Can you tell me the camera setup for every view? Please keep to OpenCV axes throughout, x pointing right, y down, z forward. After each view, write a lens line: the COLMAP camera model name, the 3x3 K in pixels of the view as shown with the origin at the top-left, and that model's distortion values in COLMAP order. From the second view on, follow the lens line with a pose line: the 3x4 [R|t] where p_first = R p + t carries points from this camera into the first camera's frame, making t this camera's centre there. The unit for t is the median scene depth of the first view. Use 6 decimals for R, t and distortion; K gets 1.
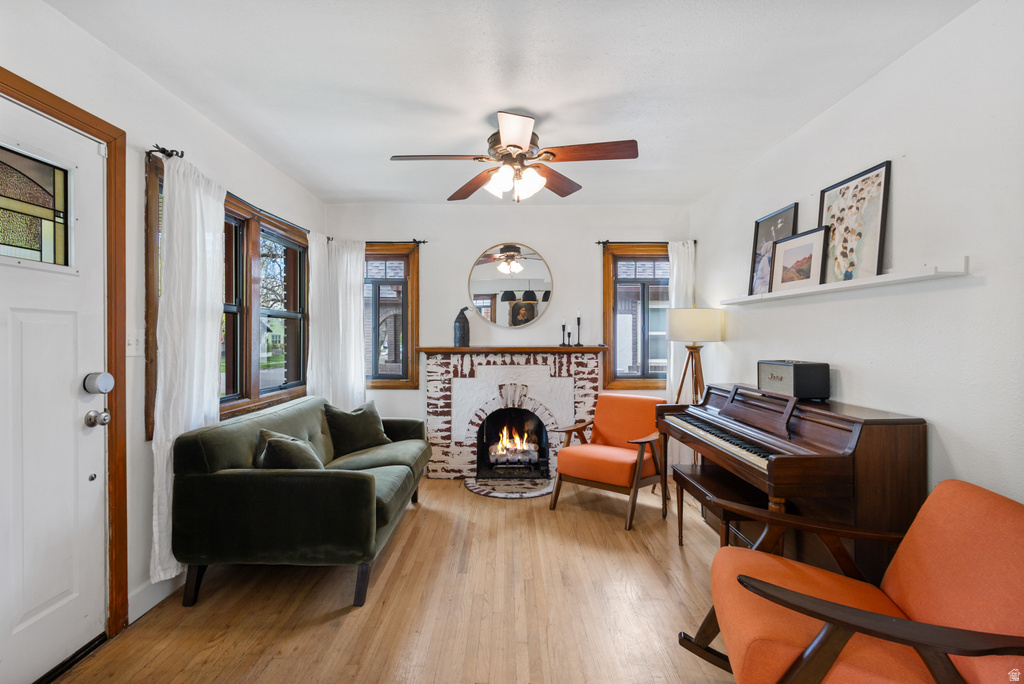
lens RADIAL K [[474.8, 0, 507.6], [0, 474.8, 339.7], [0, 0, 1]] dist [0.007292, -0.001285]
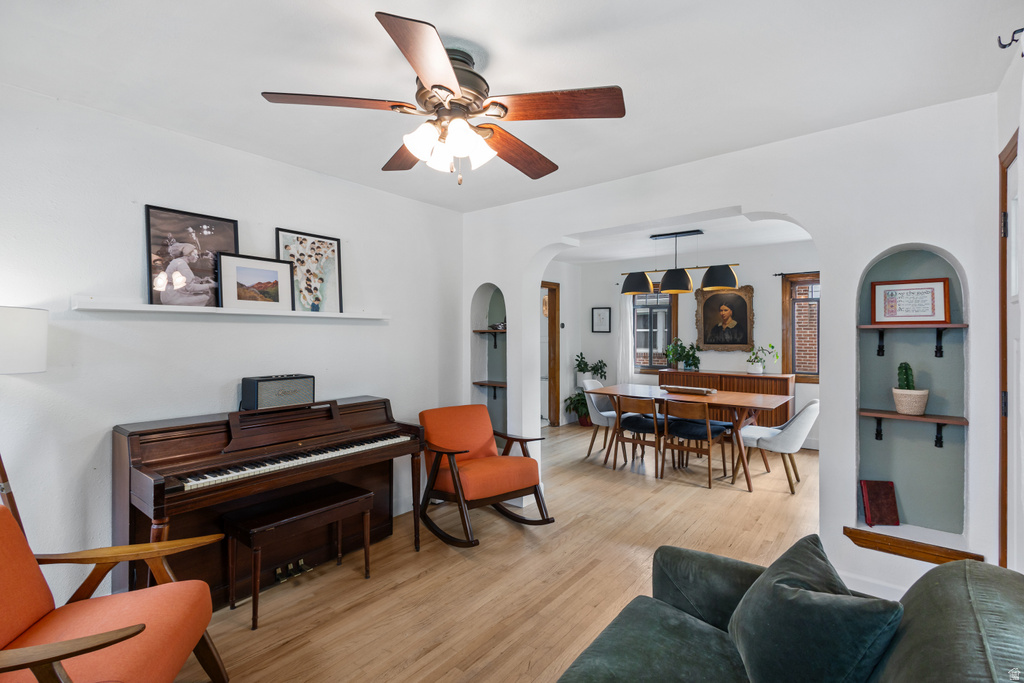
lens RADIAL K [[474.8, 0, 510.7], [0, 474.8, 336.7], [0, 0, 1]] dist [0.007292, -0.001285]
pose [[-0.781781, -0.001870, 0.623550, -0.381533], [0.005405, 0.999938, 0.009776, -0.040766], [-0.623530, 0.011013, -0.781722, 1.156428]]
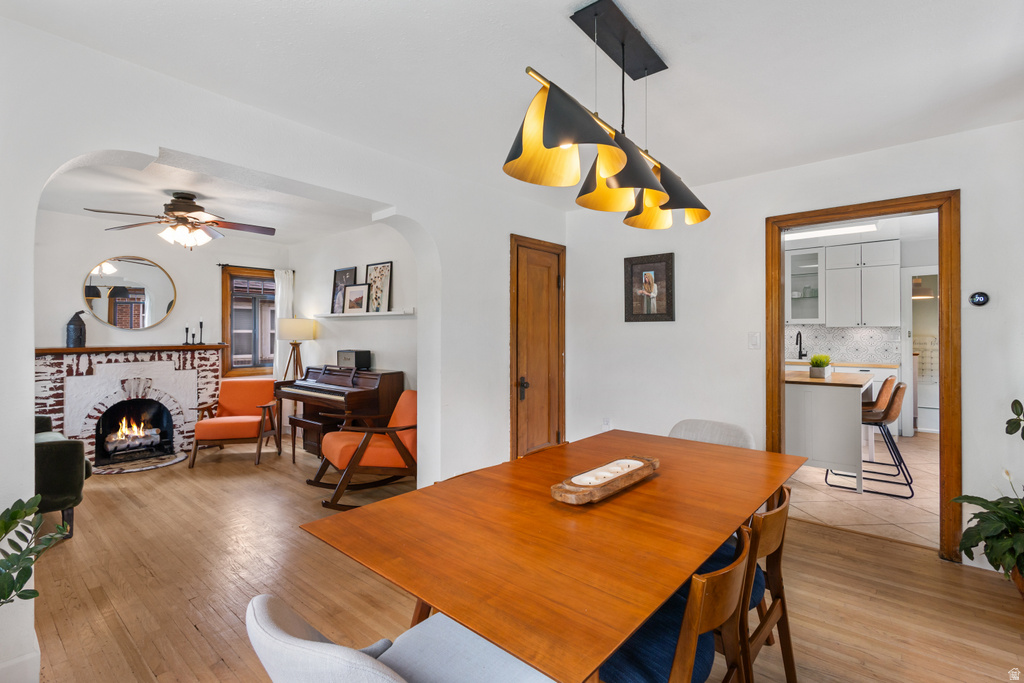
lens RADIAL K [[474.8, 0, 511.9], [0, 474.8, 335.5], [0, 0, 1]] dist [0.007292, -0.001285]
pose [[0.651201, -0.005948, 0.758882, -0.345850], [0.004152, 0.999982, 0.004275, -0.015654], [-0.758894, 0.000367, 0.651214, -0.571946]]
